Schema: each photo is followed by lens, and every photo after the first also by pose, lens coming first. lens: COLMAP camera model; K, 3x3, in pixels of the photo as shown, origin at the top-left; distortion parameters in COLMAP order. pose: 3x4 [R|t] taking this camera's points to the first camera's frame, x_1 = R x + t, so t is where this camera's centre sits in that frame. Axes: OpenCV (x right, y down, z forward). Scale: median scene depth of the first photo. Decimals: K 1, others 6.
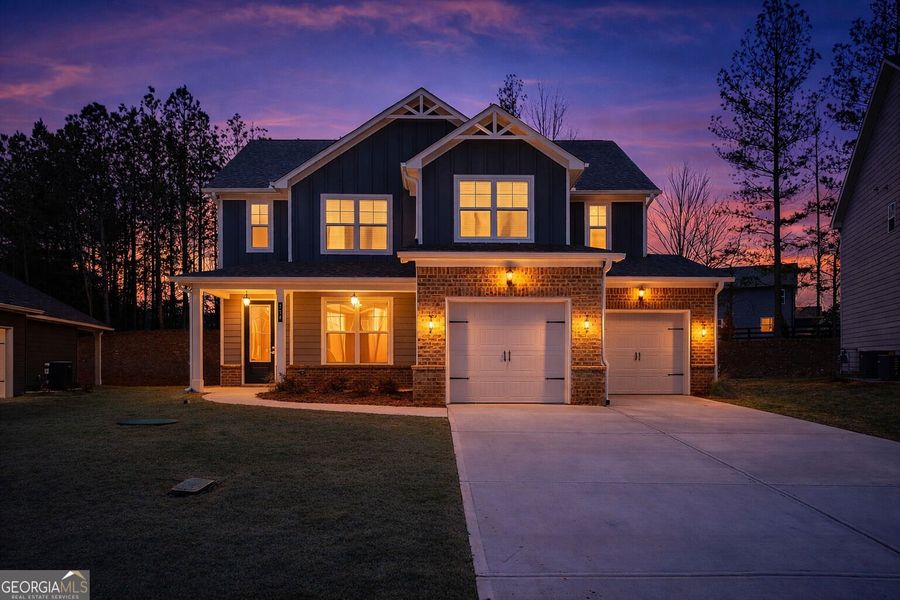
lens RADIAL K [[443.8, 0, 443.7], [0, 443.8, 301.1], [0, 0, 1]] dist [-0.044524, 0.001286]
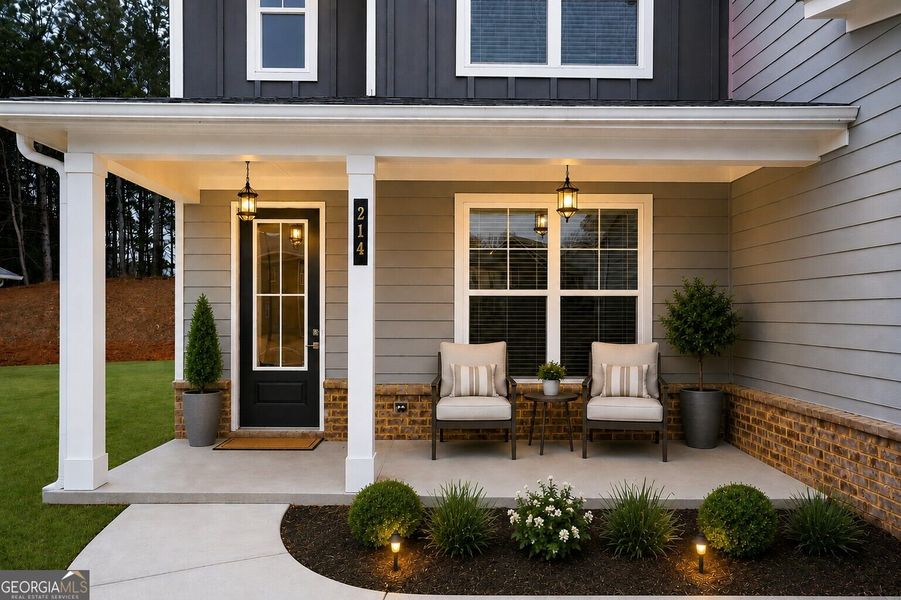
lens RADIAL K [[444.3, 0, 444.2], [0, 444.3, 301.1], [0, 0, 1]] dist [-0.044524, 0.001286]
pose [[0.999825, -0.004453, 0.018159, -0.282772], [0.004512, 0.999985, -0.003211, 0.080561], [-0.018144, 0.003293, 0.999830, 0.616200]]
